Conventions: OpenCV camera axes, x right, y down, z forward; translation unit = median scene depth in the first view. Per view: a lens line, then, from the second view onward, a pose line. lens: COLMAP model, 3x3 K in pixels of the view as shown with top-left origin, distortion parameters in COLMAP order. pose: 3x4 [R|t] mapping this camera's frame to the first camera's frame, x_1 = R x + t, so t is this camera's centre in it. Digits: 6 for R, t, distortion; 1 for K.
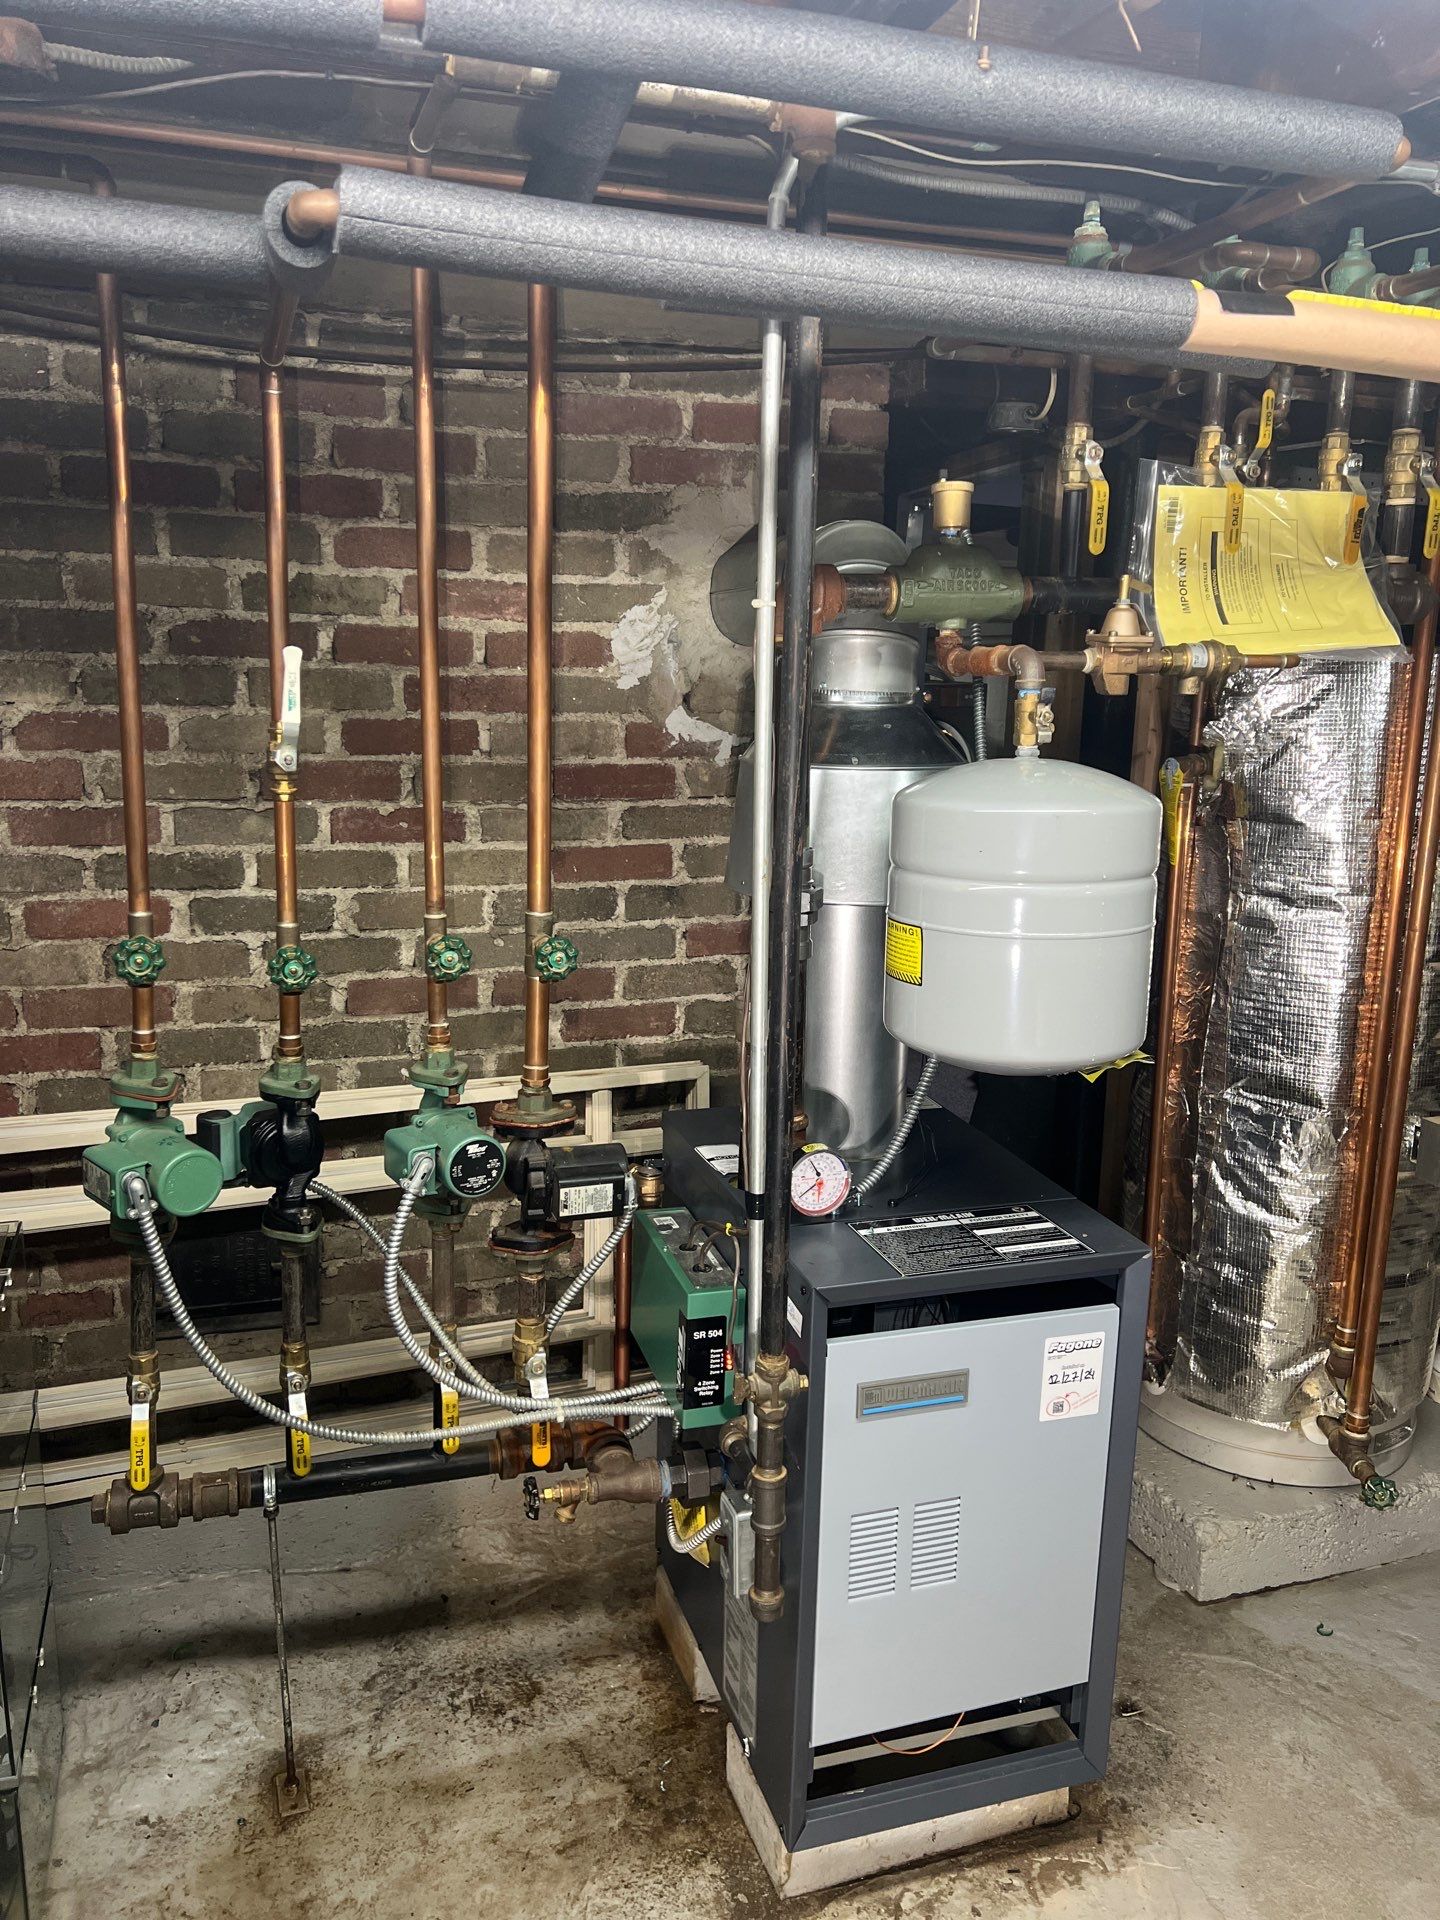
lens RADIAL K [[1351.2, 0, 720.6], [0, 1351.2, 952.9], [0, 0, 1]] dist [-0.003775, -0.006303]
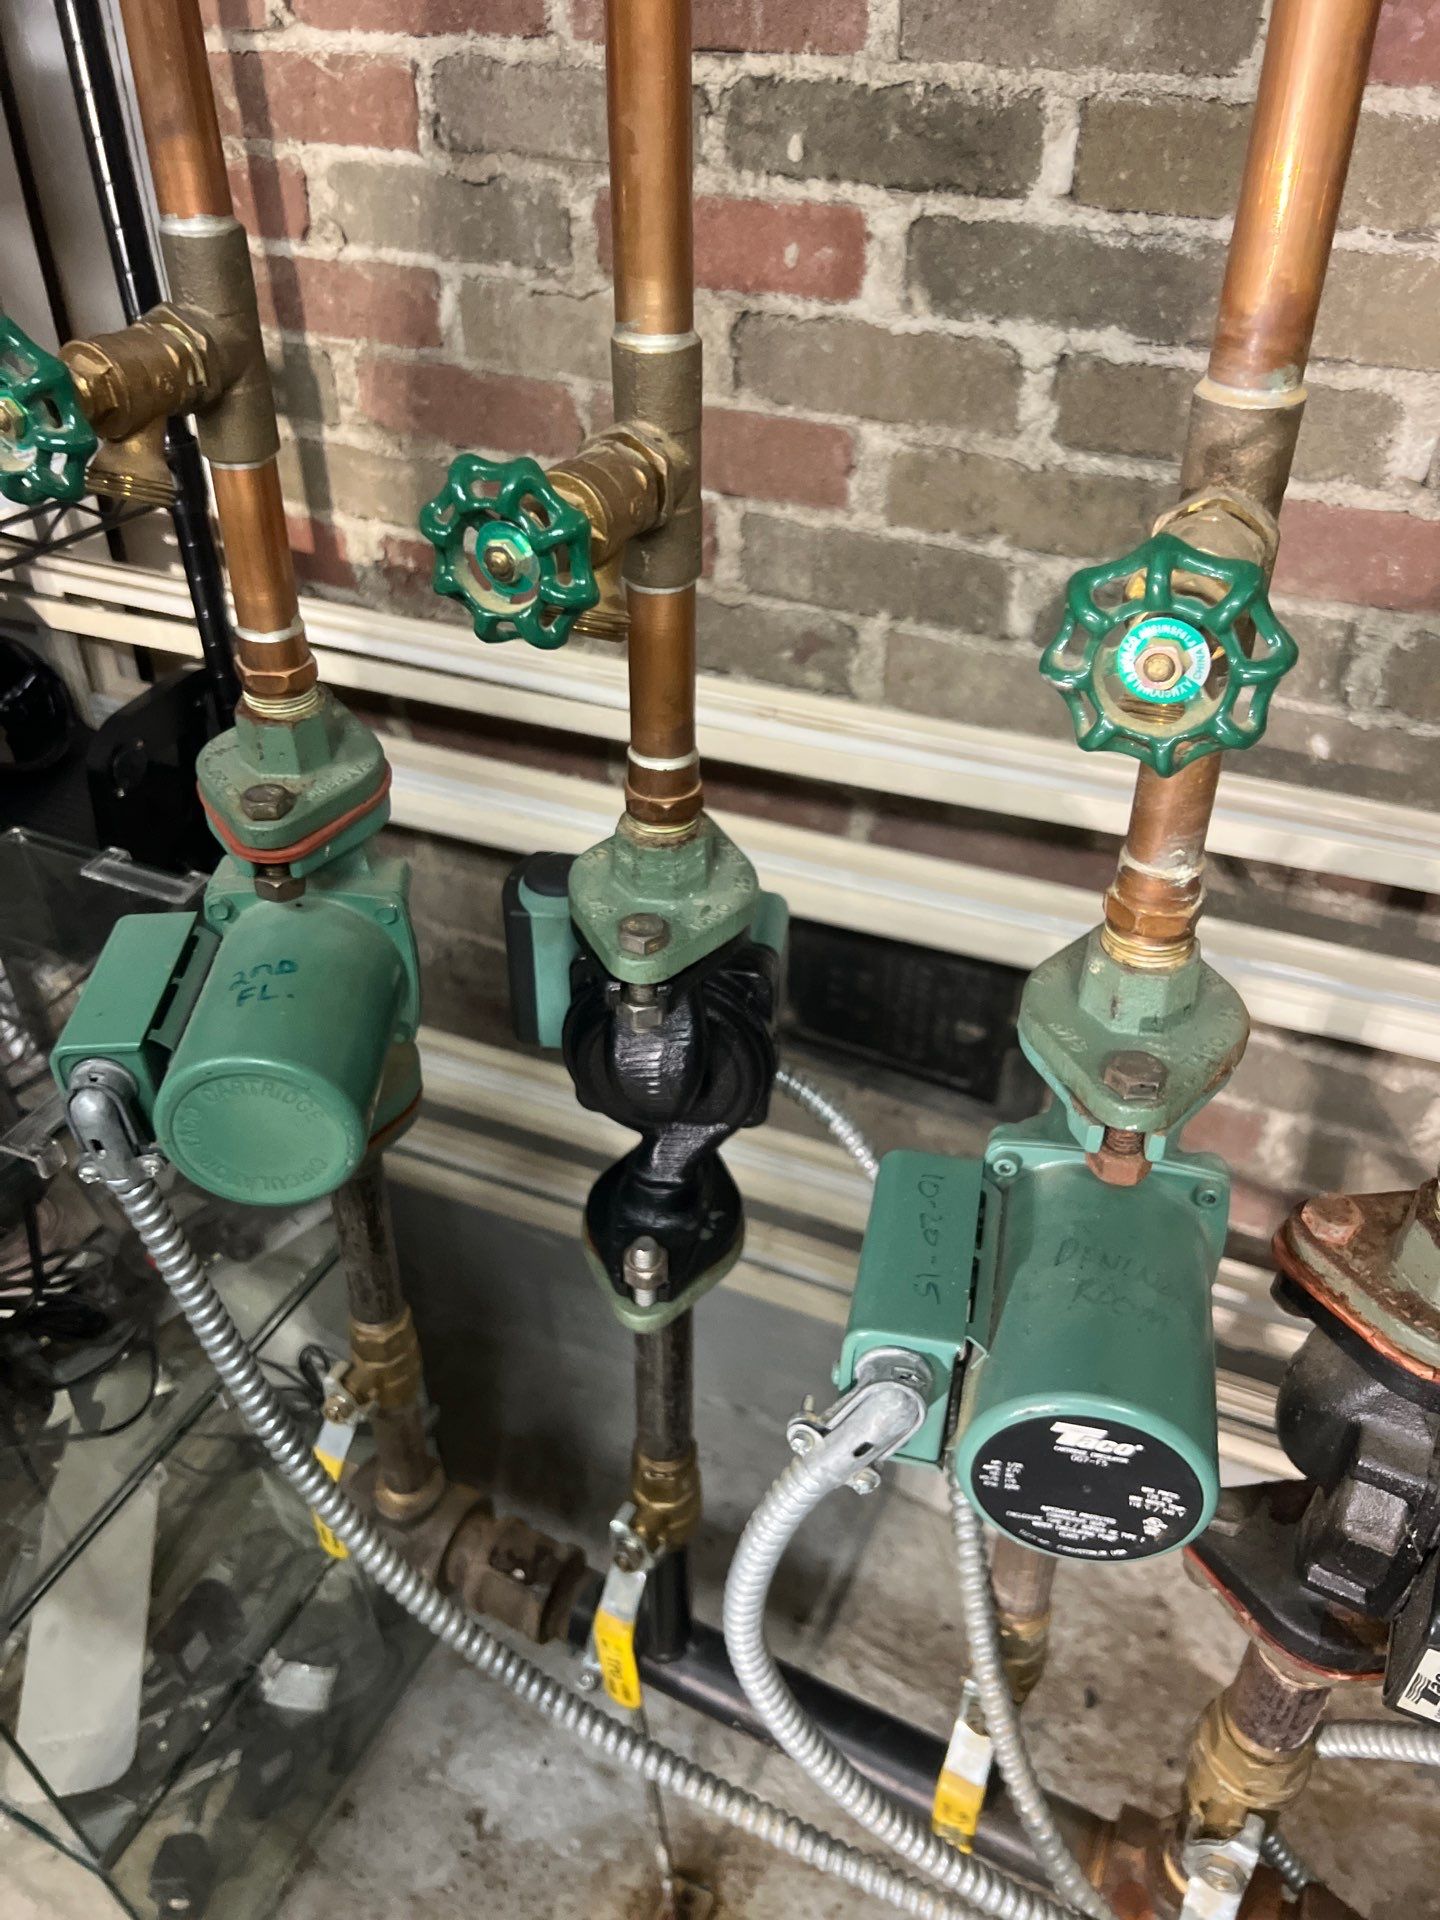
lens RADIAL K [[1488.1, 0, 726.2], [0, 1488.1, 972.9], [0, 0, 1]] dist [0.004304, -0.004360]
pose [[0.711975, 0.393440, -0.581633, -0.078668], [-0.126492, 0.886604, 0.444897, -0.029955], [0.690718, -0.243184, 0.681007, 0.591709]]
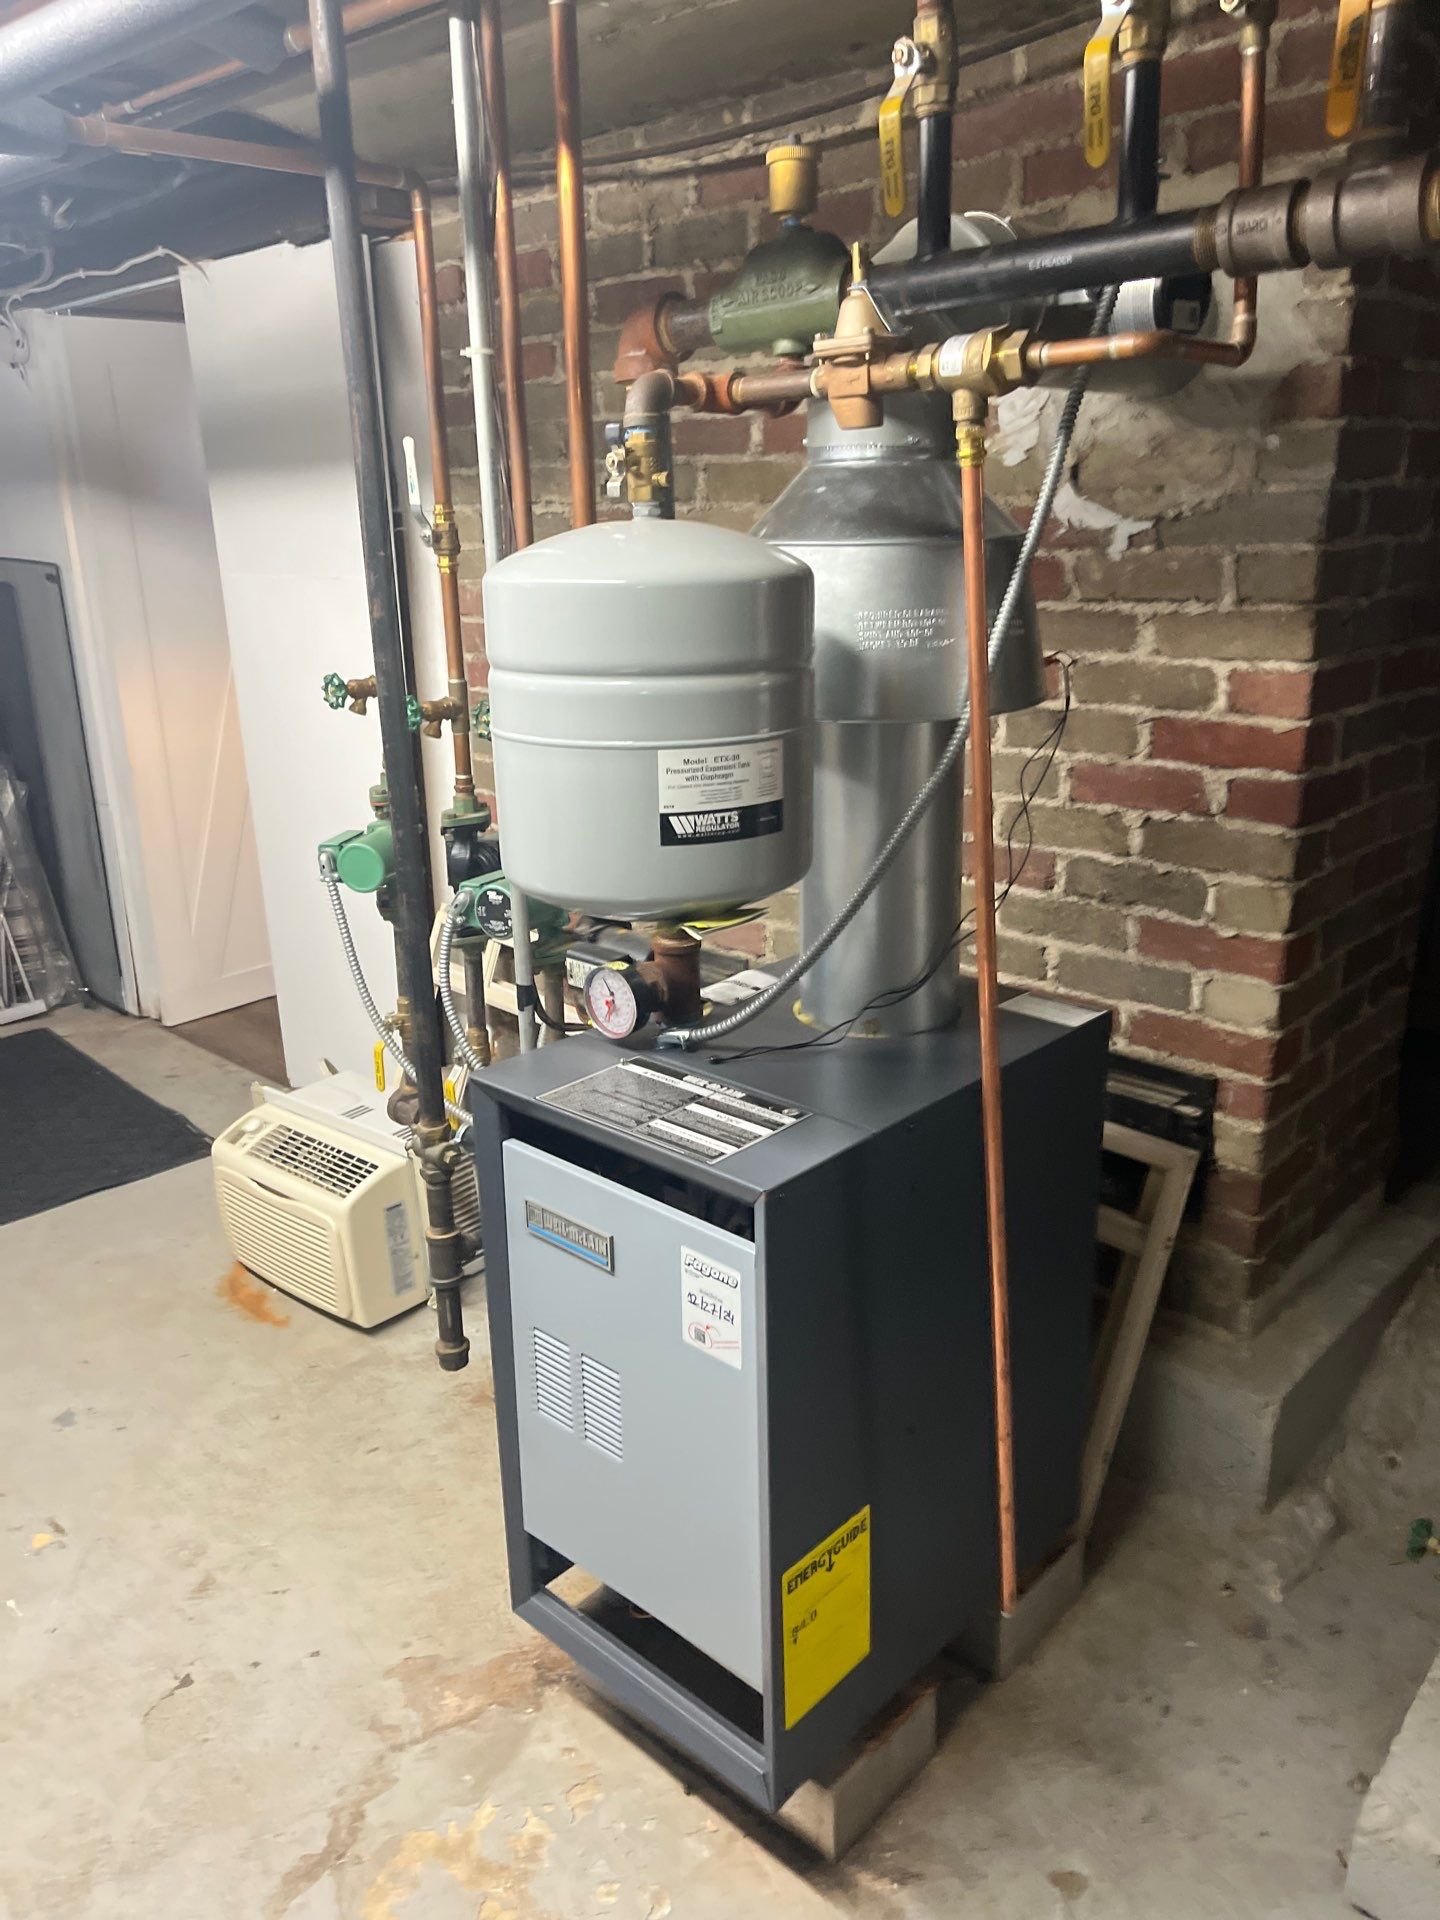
lens RADIAL K [[1488.1, 0, 721.1], [0, 1488.1, 966.2], [0, 0, 1]] dist [0.004304, -0.004360]
pose [[0.480626, 0.231531, -0.845809, 0.725221], [-0.139479, 0.972421, 0.186931, -0.042125], [0.865762, 0.028128, 0.499664, 0.407329]]
